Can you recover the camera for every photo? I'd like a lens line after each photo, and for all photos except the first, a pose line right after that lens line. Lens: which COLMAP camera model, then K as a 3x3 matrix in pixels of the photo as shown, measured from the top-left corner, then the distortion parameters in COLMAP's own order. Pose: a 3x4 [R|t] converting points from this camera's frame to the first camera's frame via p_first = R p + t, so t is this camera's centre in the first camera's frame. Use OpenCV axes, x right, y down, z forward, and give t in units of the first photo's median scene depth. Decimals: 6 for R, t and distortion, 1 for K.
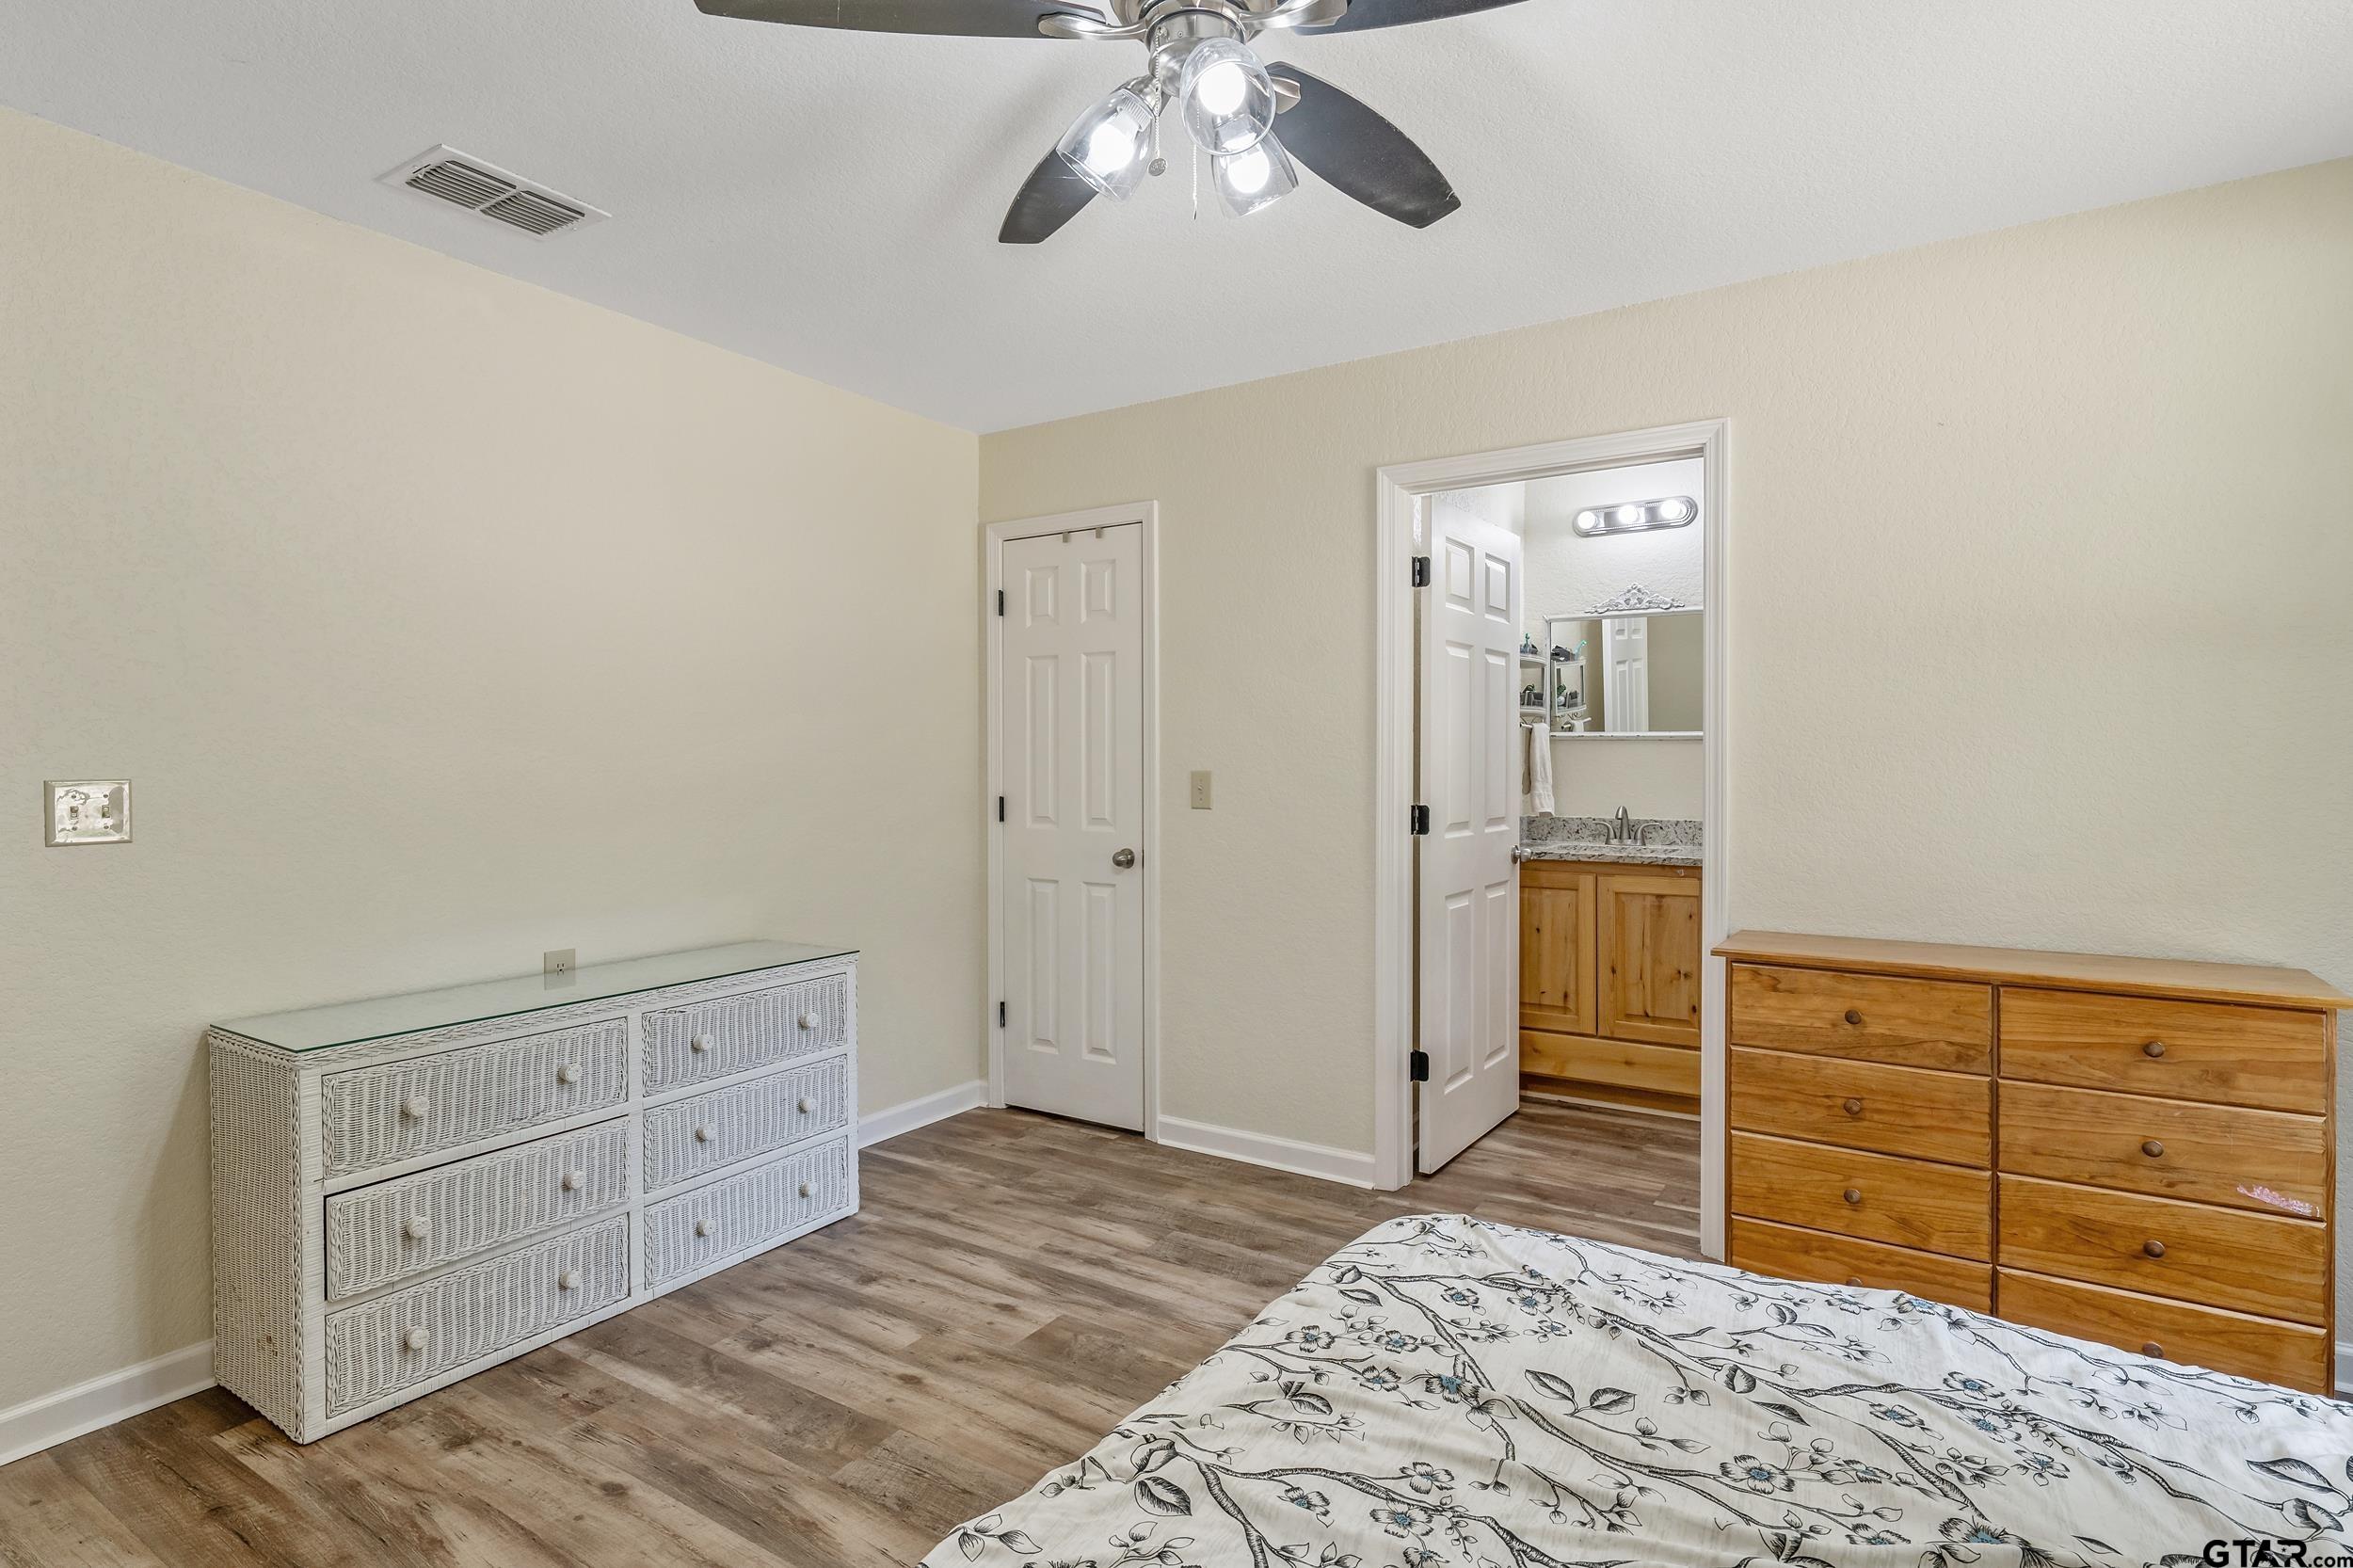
lens RADIAL K [[1204.2, 0, 1175.0], [0, 1204.2, 774.2], [0, 0, 1]] dist [0.001212, -0.000528]
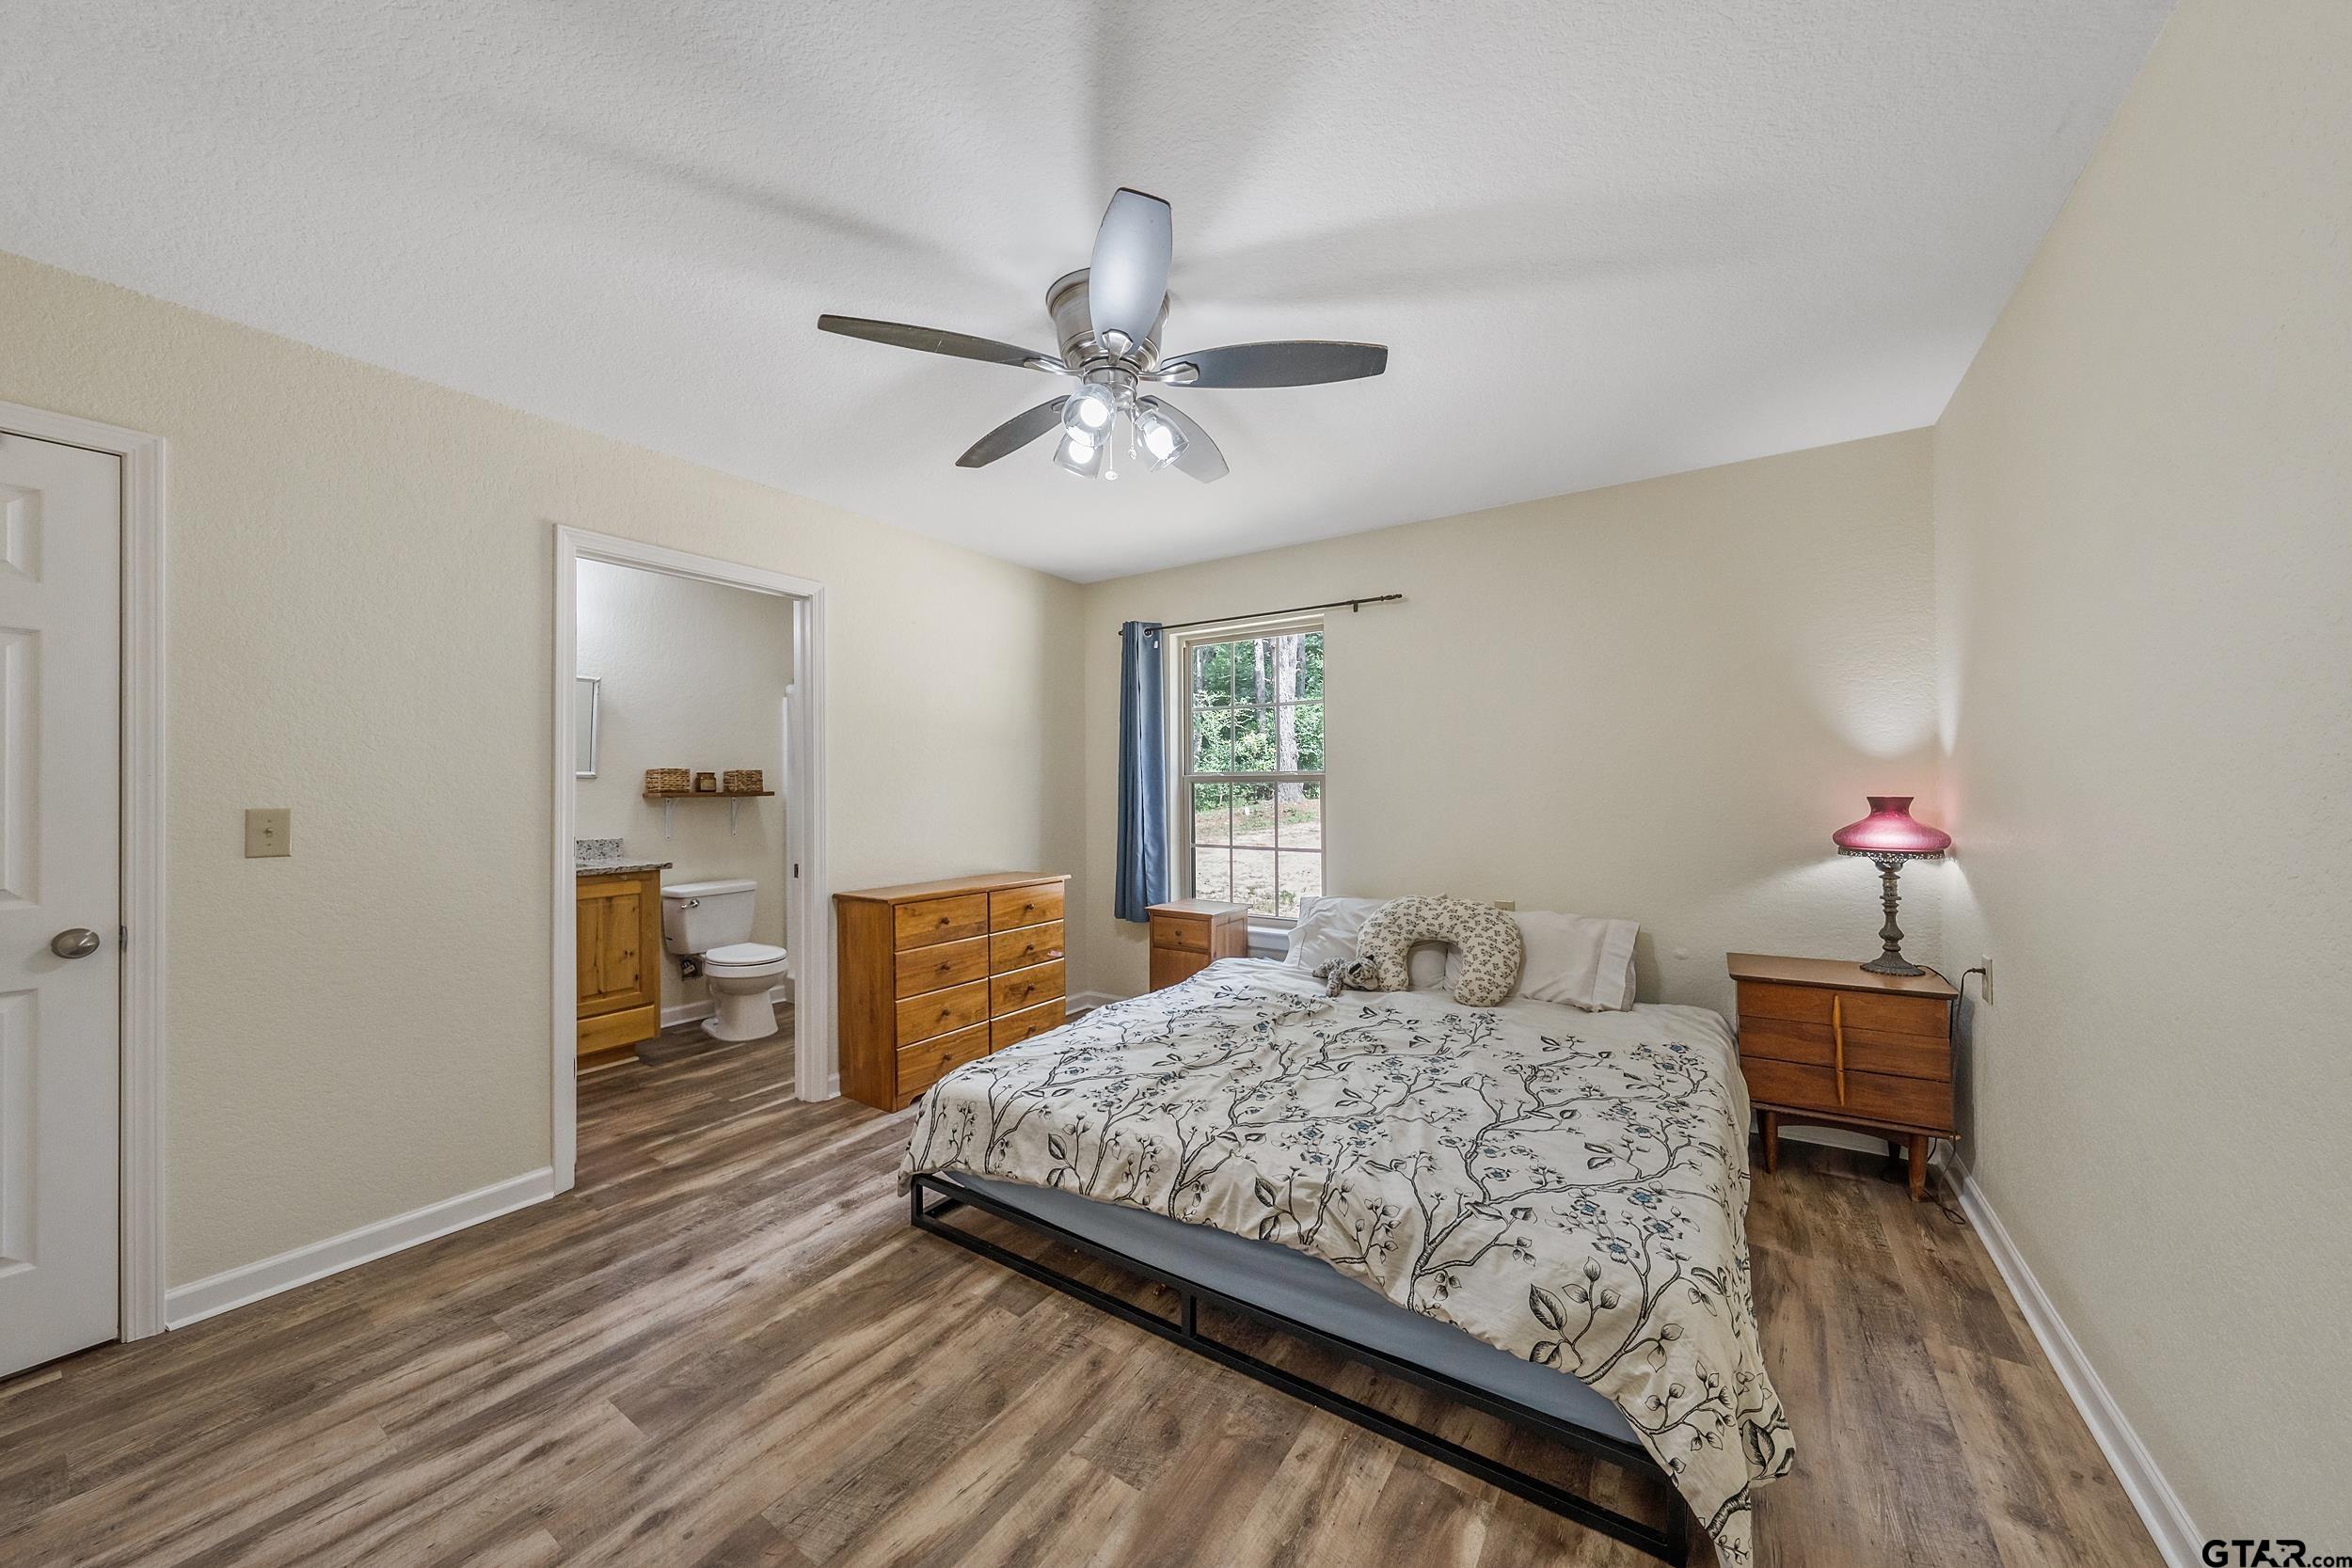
lens RADIAL K [[849.9, 0, 1170.9], [0, 849.9, 781.2], [0, 0, 1]] dist [-0.001727, -0.000095]
pose [[-0.004412, 0.008816, 0.999951, -0.896280], [0.020768, 0.999746, -0.008723, -0.007145], [-0.999775, 0.020729, -0.004594, 0.683095]]
